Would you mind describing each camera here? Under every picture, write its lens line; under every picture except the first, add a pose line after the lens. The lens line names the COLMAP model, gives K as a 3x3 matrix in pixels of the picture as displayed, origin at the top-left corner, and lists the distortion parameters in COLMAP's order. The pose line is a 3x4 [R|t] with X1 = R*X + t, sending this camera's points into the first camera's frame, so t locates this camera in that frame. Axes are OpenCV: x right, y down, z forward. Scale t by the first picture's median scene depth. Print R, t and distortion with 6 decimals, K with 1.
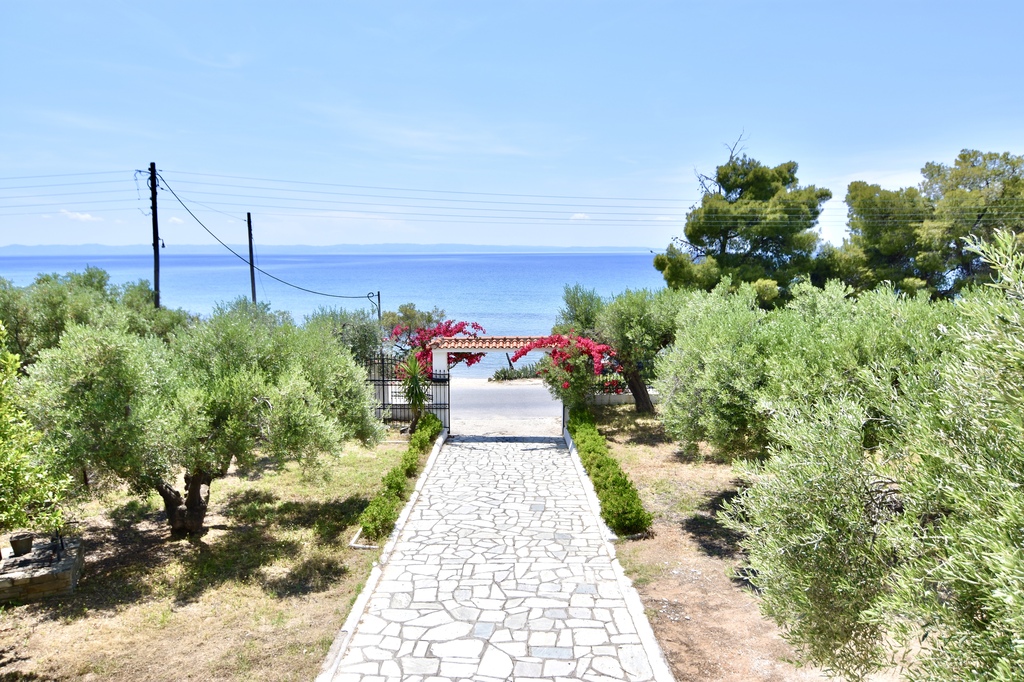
lens RADIAL K [[696.2, 0, 506.7], [0, 696.2, 342.1], [0, 0, 1]] dist [-0.006945, -0.007339]
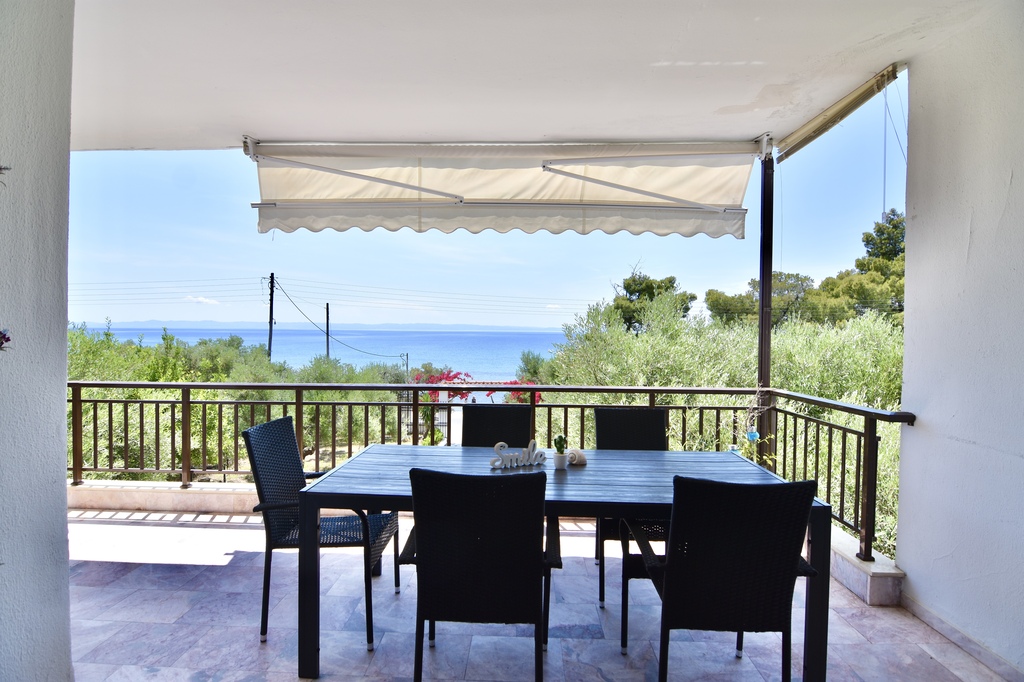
lens RADIAL K [[506.9, 0, 513.6], [0, 506.9, 340.0], [0, 0, 1]] dist [0.000247, -0.014413]
pose [[0.999764, 0.014456, 0.016187, 0.045174], [-0.012582, 0.993803, -0.110437, 0.024988], [-0.017683, 0.110207, 0.993751, -0.187221]]
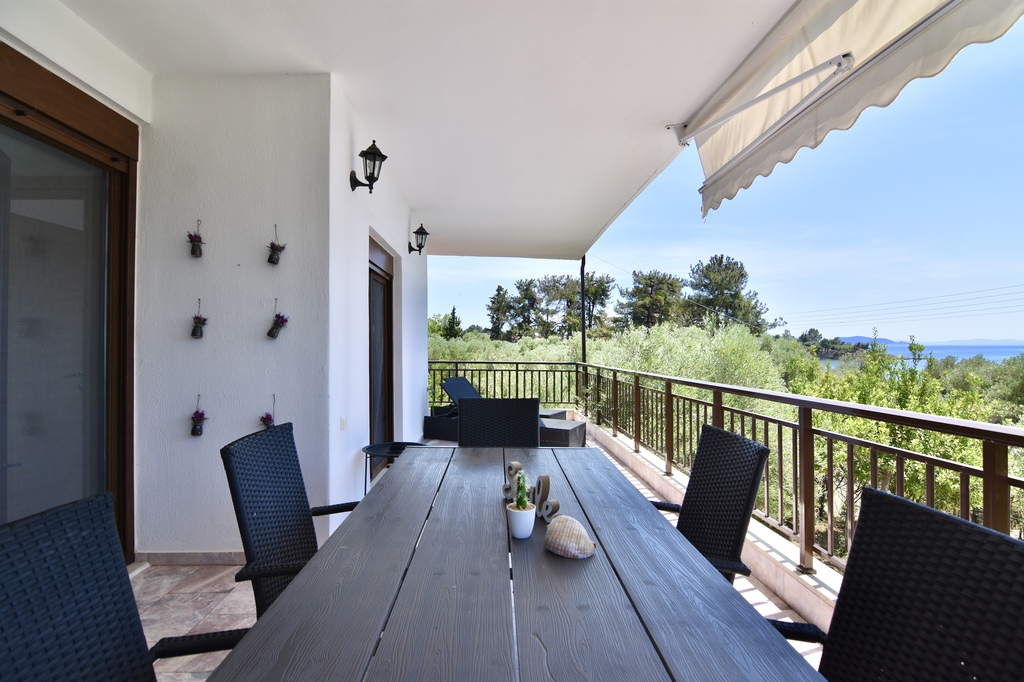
lens RADIAL K [[497.8, 0, 504.7], [0, 497.8, 339.4], [0, 0, 1]] dist [0.001834, -0.012494]
pose [[0.070832, -0.010162, -0.997436, 0.124981], [-0.125520, 0.991909, -0.019020, 0.018513], [0.989559, 0.126545, 0.068983, -0.068011]]
